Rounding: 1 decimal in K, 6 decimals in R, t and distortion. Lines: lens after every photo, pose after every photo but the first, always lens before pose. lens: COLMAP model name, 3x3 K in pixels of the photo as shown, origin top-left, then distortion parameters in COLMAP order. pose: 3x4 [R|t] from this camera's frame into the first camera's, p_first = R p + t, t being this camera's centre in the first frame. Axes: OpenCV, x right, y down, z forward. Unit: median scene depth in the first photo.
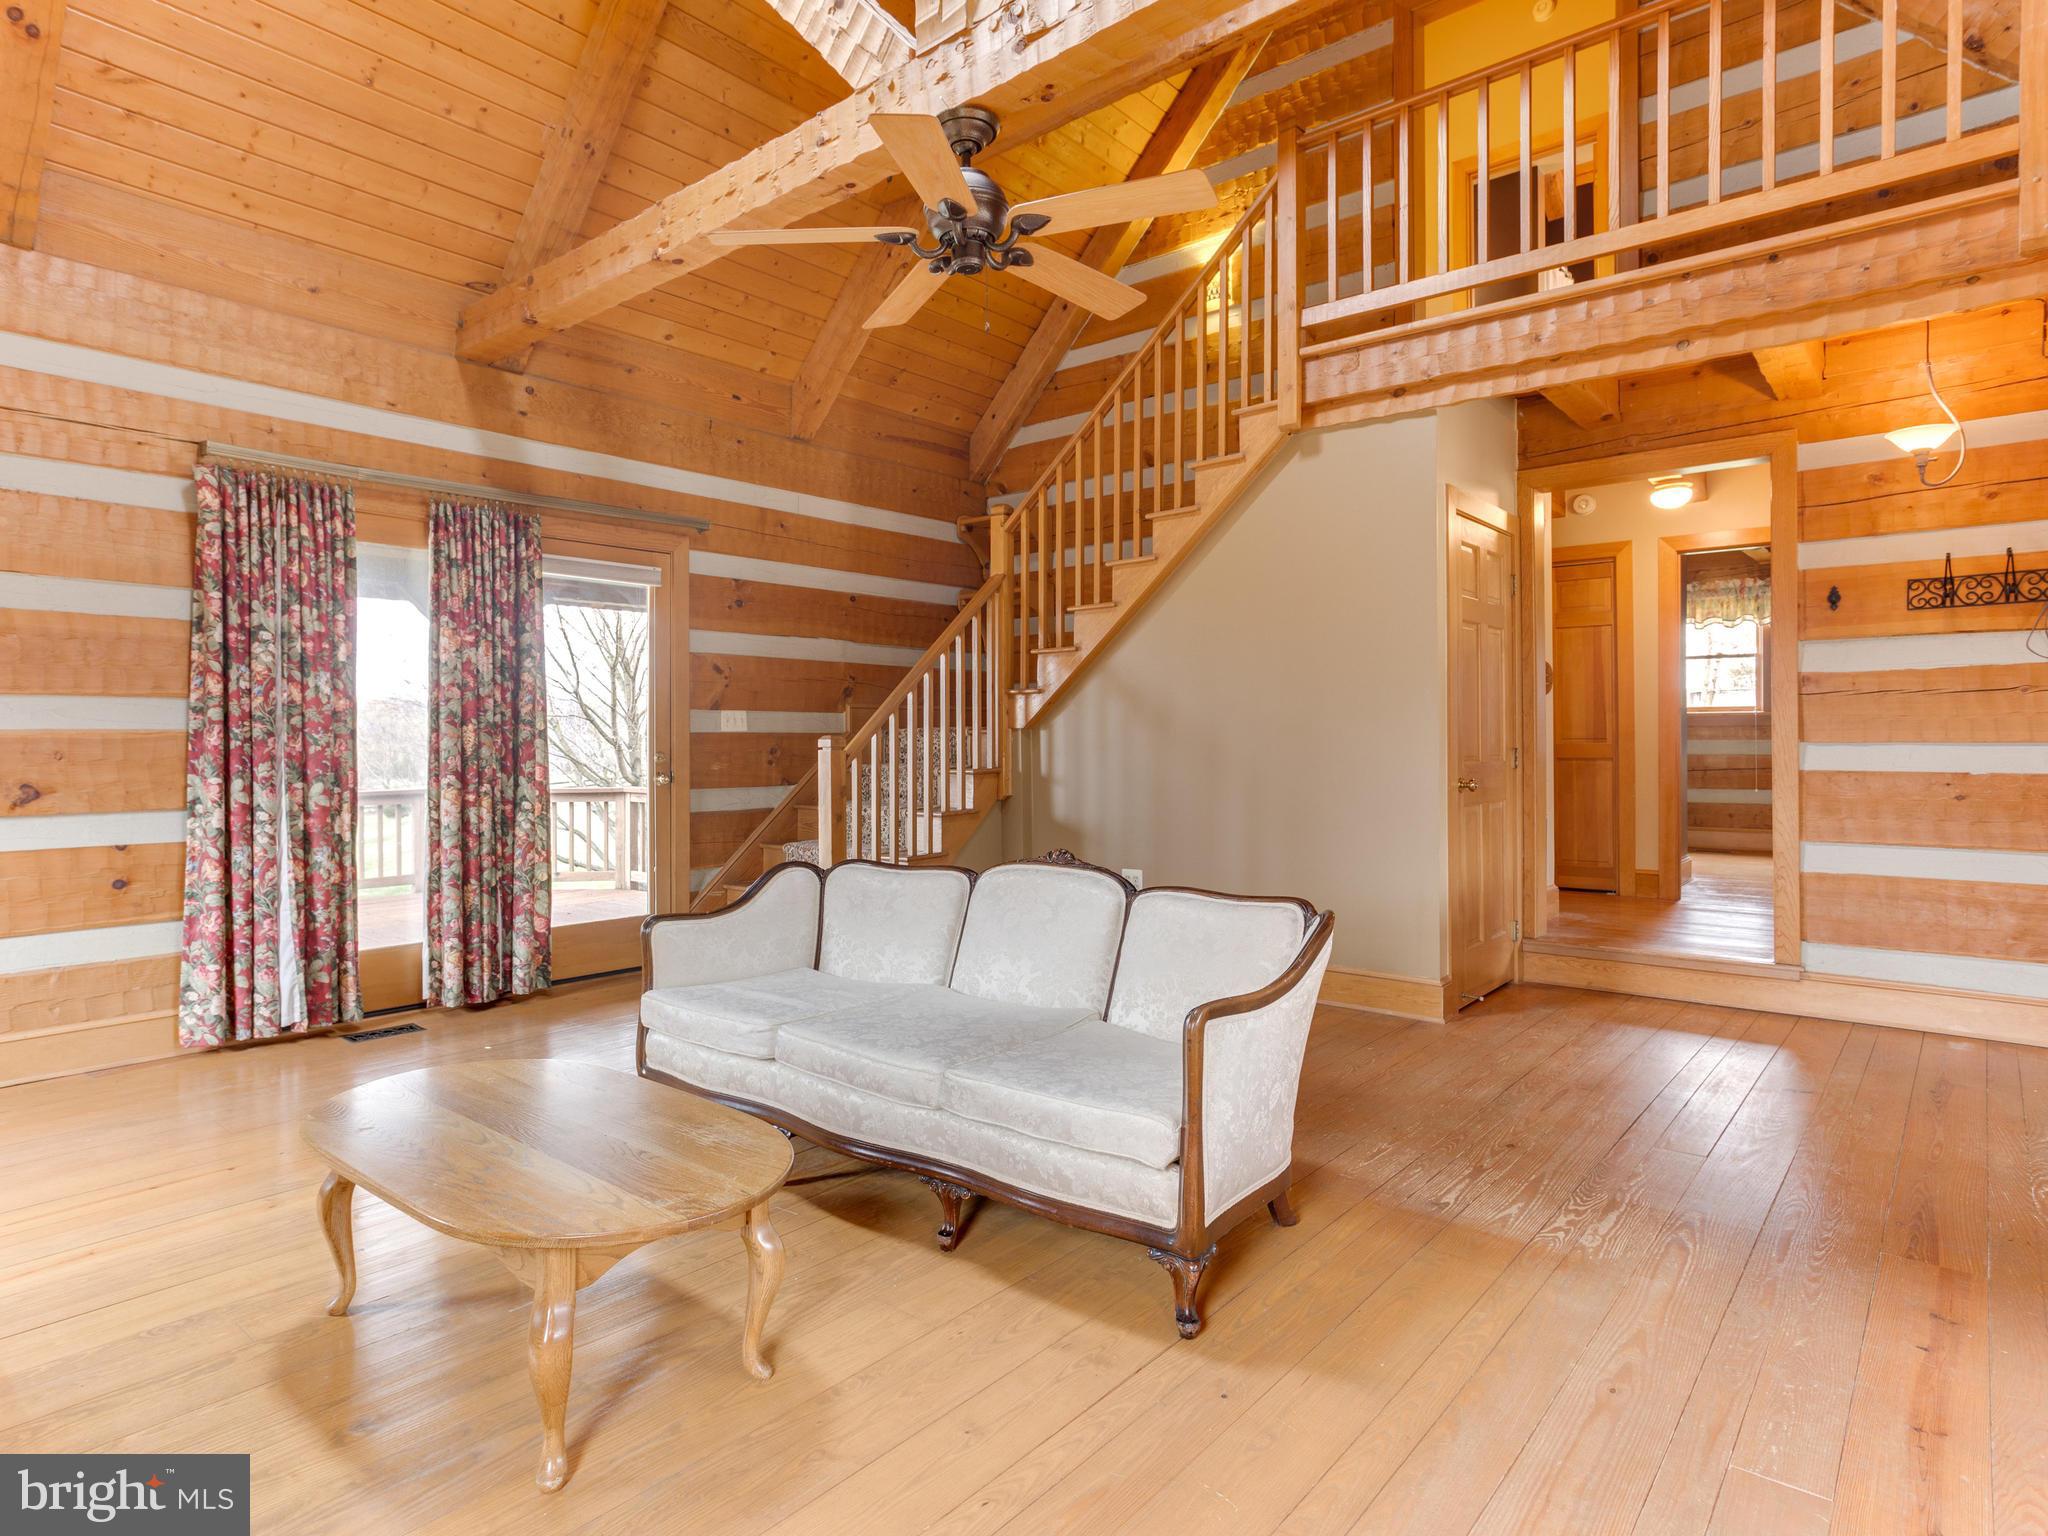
lens RADIAL K [[1116.1, 0, 1016.4], [0, 1116.1, 754.0], [0, 0, 1]] dist [0.001019, 0.000860]
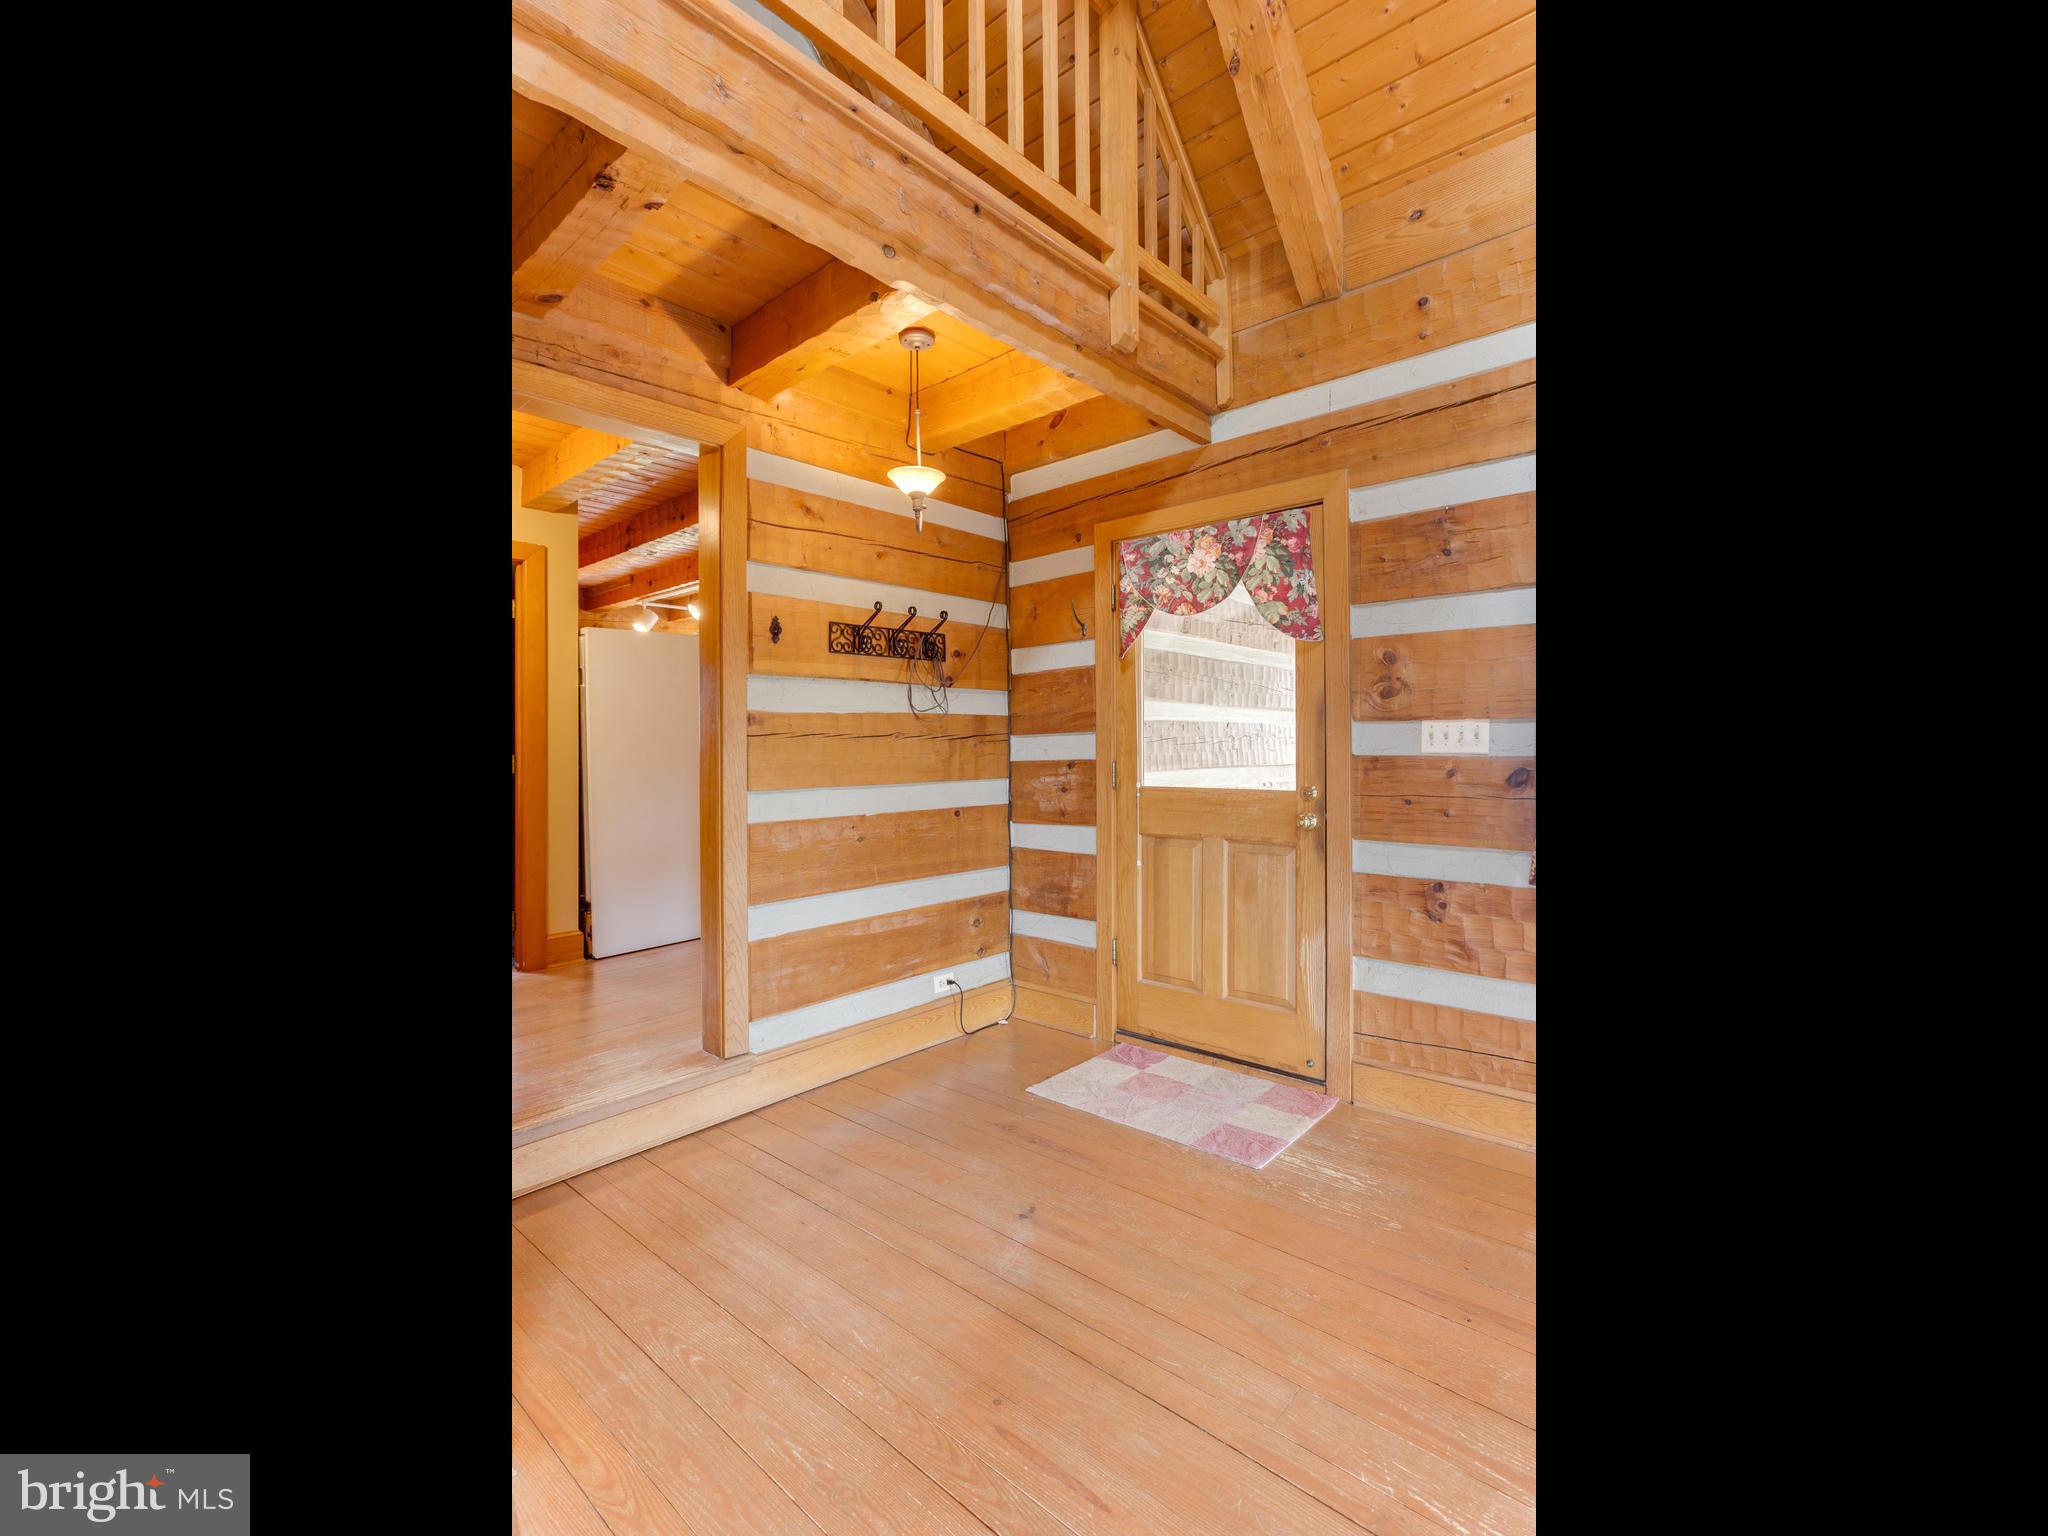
lens RADIAL K [[862.7, 0, 1023.3], [0, 862.7, 742.7], [0, 0, 1]] dist [0.000083, 0.000043]
pose [[0.018862, 0.004139, 0.999814, 0.040554], [0.031104, 0.999505, -0.004725, -0.039454], [-0.999338, 0.031187, 0.018723, 0.798470]]
